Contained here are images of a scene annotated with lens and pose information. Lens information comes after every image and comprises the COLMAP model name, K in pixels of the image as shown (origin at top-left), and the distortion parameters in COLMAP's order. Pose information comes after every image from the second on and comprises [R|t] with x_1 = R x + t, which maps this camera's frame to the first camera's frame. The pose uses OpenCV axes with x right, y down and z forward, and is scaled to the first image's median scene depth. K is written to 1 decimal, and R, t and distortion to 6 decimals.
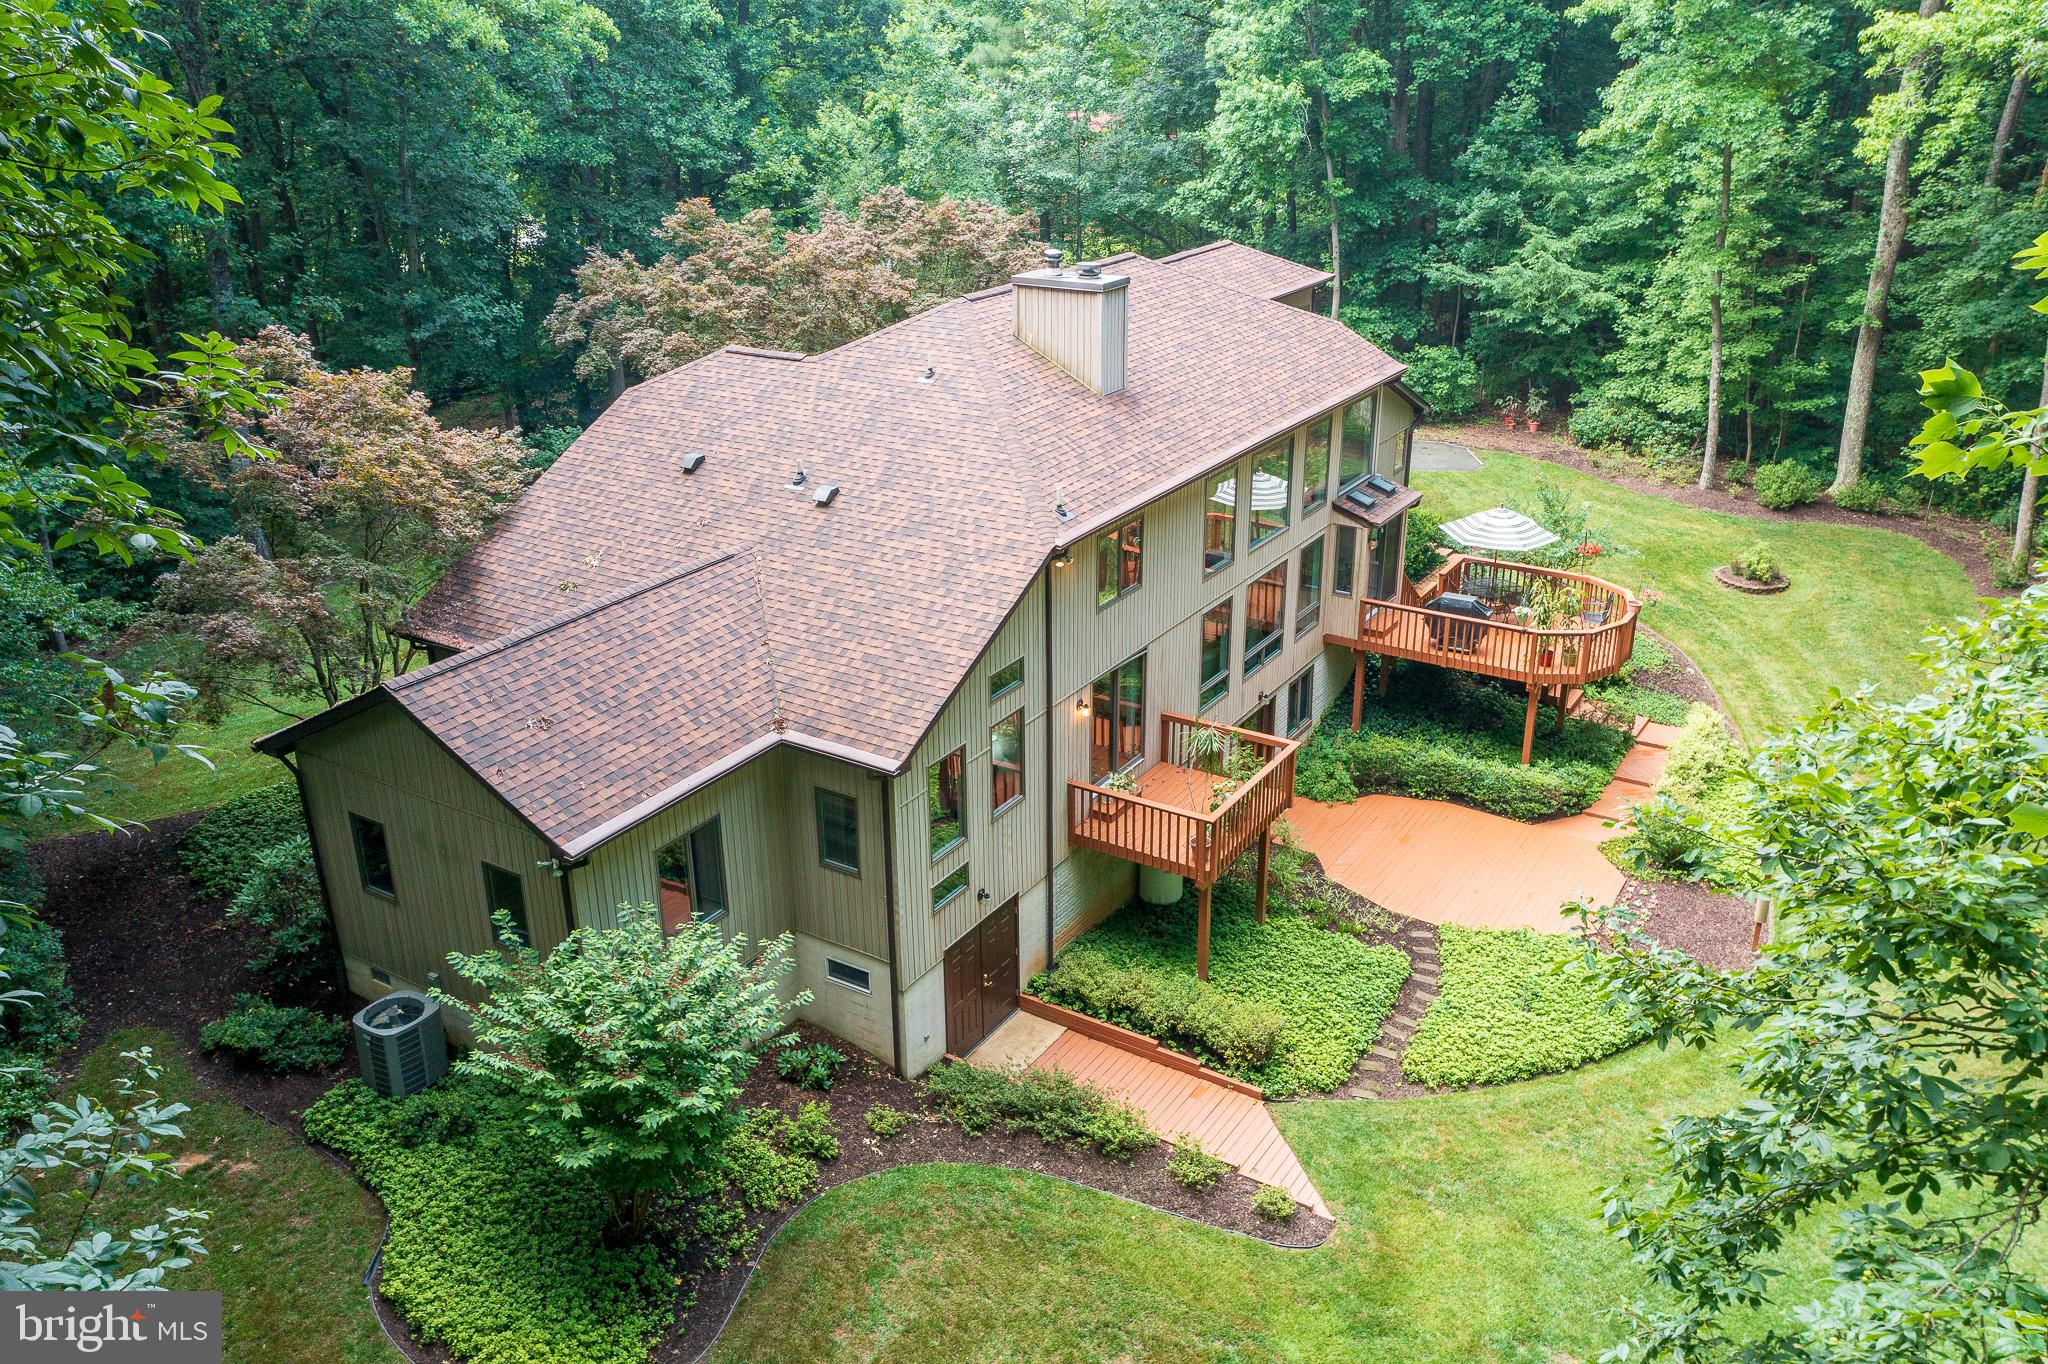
lens RADIAL K [[1639.3, 0, 1024.0], [0, 1639.3, 682.0], [0, 0, 1]] dist [-0.005495, 0.003079]
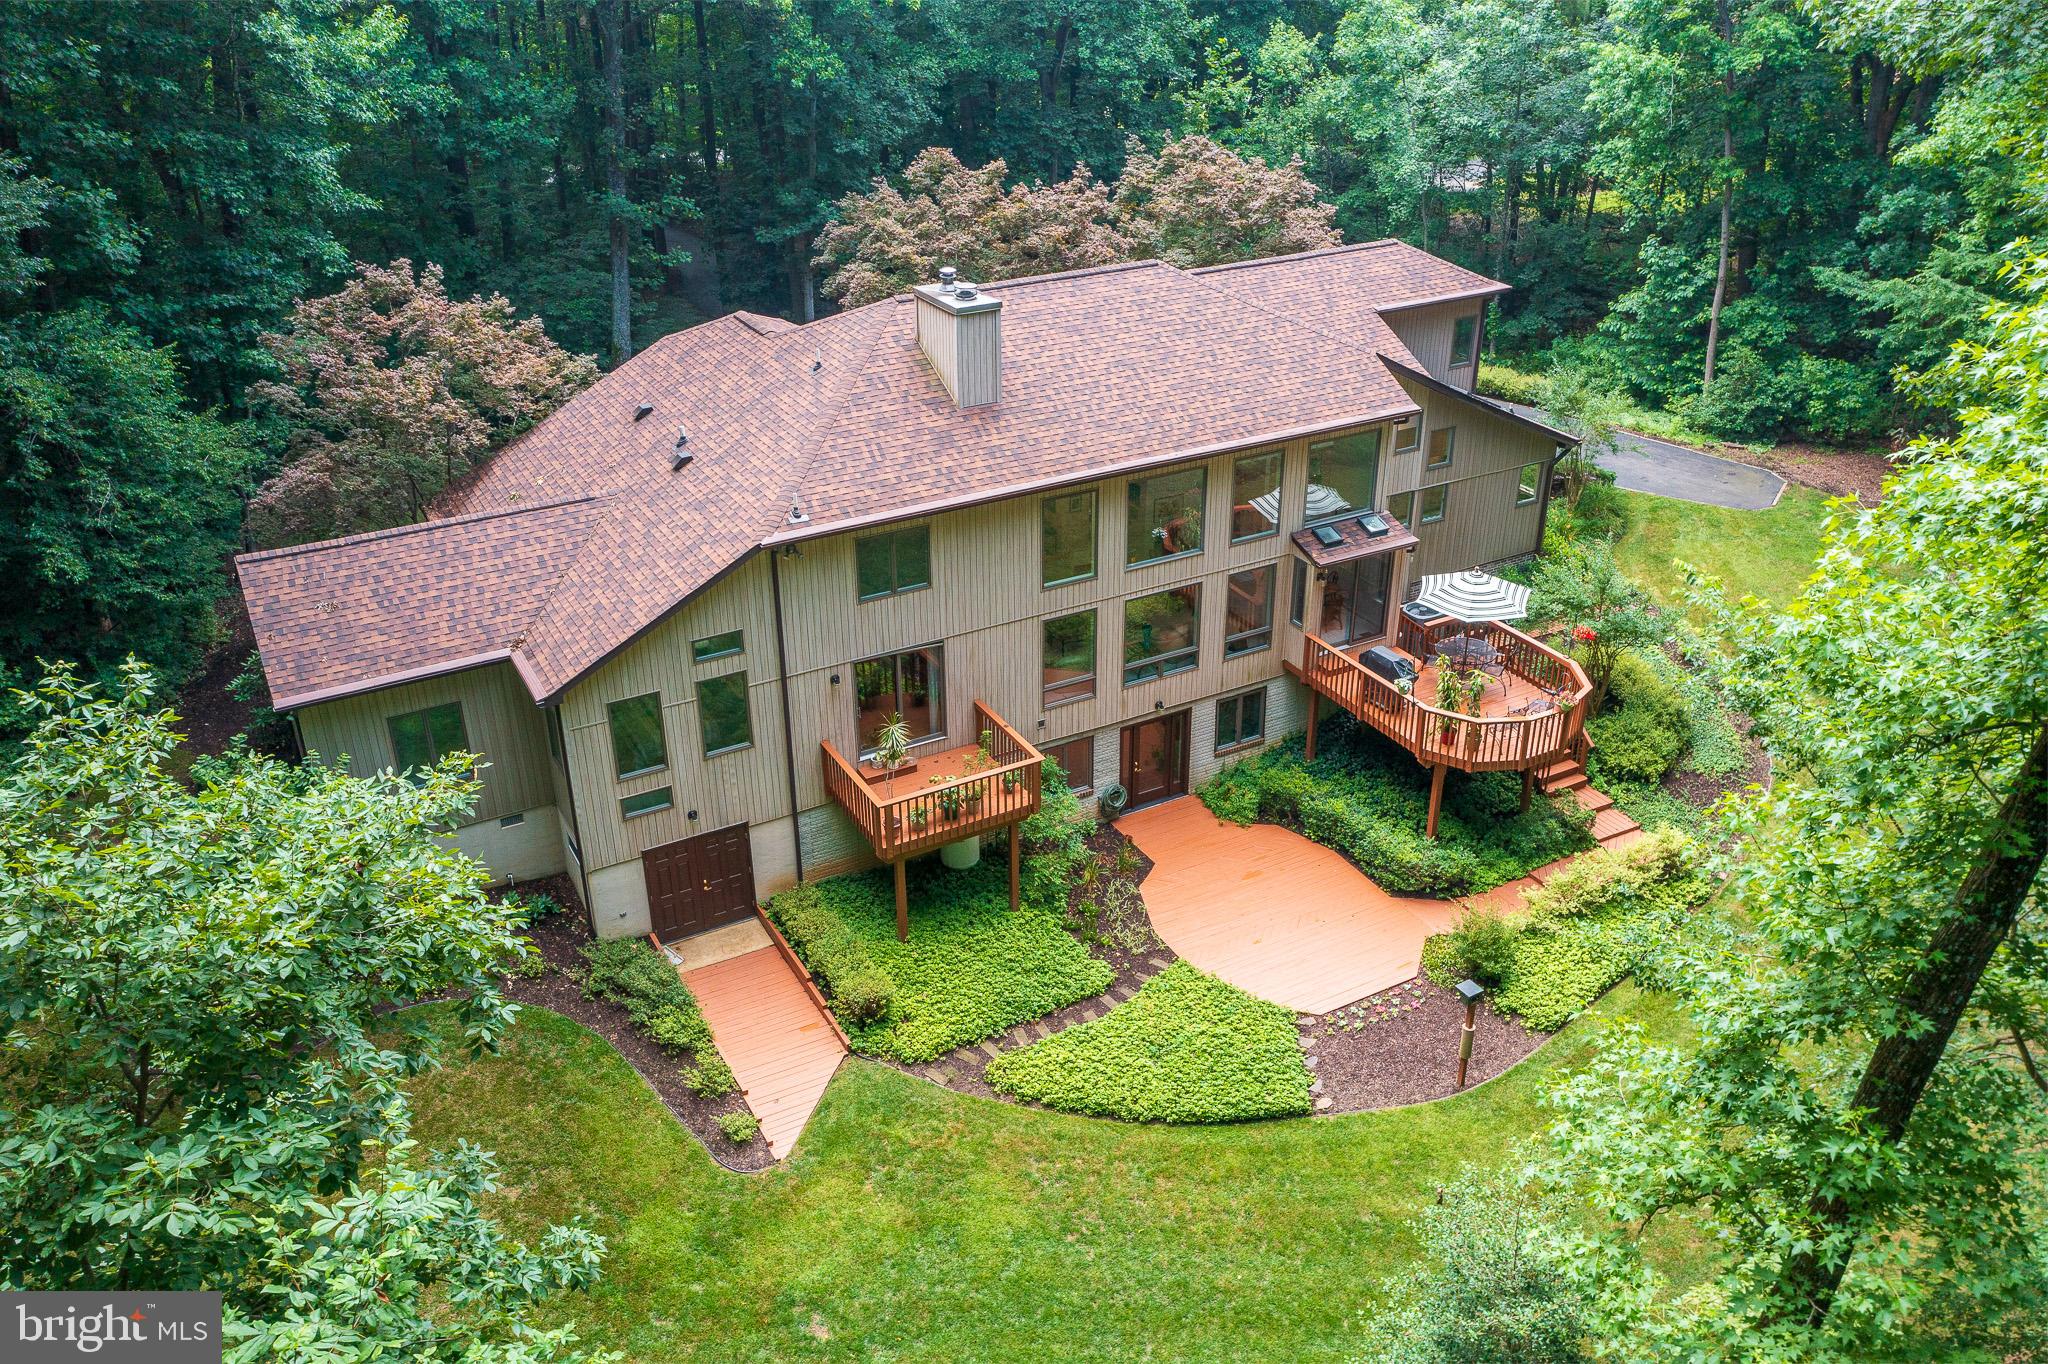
lens RADIAL K [[1636.3, 0, 1024.0], [0, 1636.3, 682.0], [0, 0, 1]] dist [-0.004916, 0.005602]
pose [[0.874677, 0.228120, -0.427670, 0.615939], [-0.187260, 0.972859, 0.135940, -0.158227], [0.447073, -0.038818, 0.893655, 0.034548]]
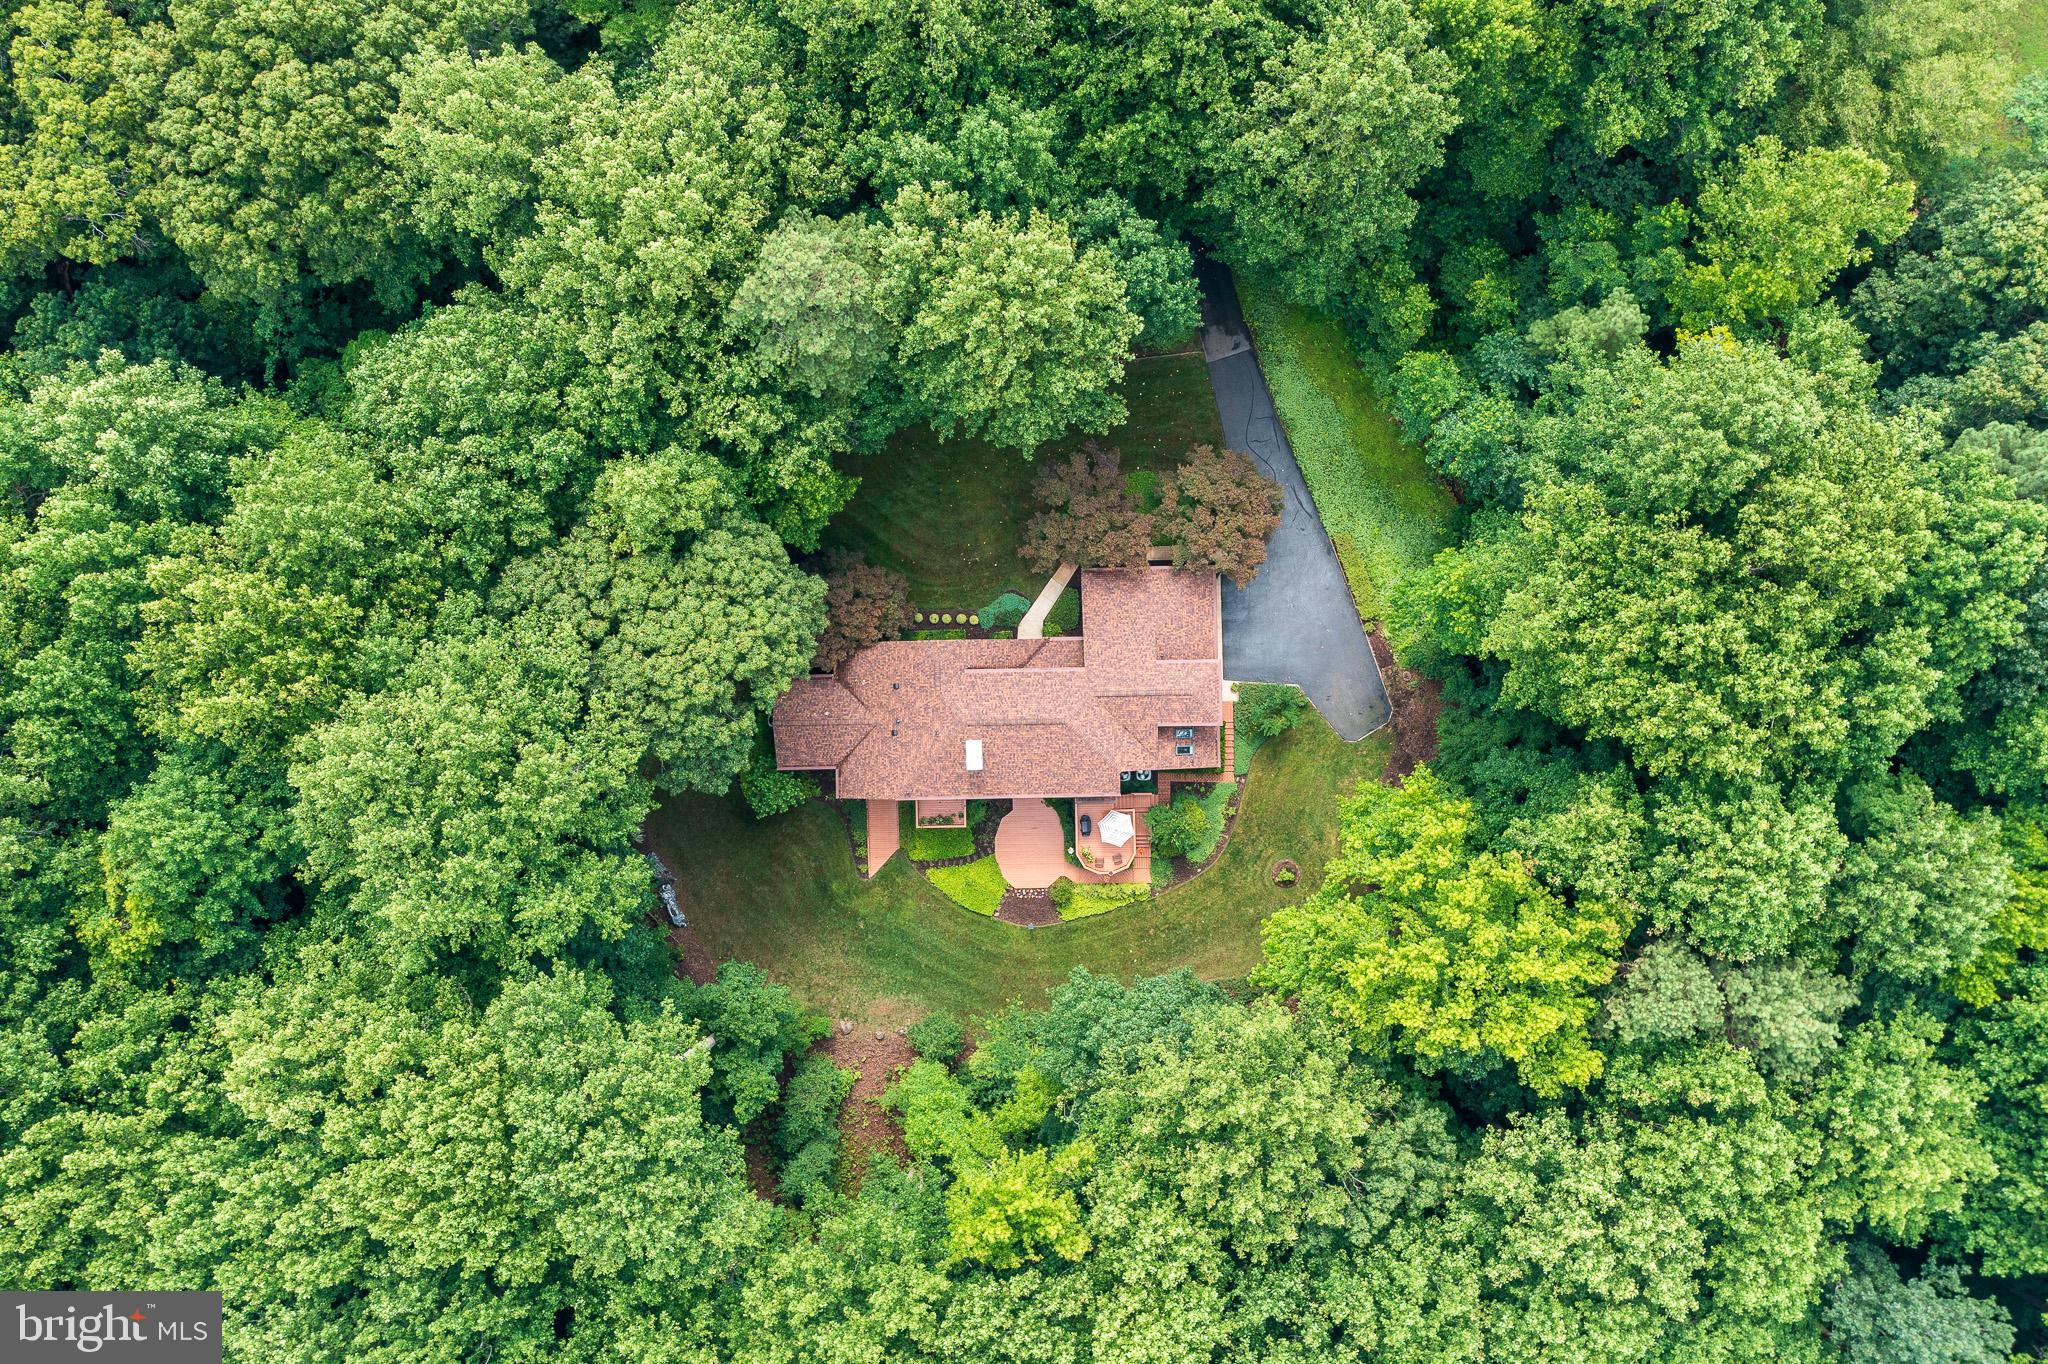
lens RADIAL K [[1639.3, 0, 1024.0], [0, 1639.3, 682.0], [0, 0, 1]] dist [-0.005495, 0.003079]
pose [[0.550365, 0.834877, -0.008903, -0.009572], [-0.305601, 0.211357, 0.928405, -3.787041], [0.776986, -0.508241, 0.371463, -0.176958]]
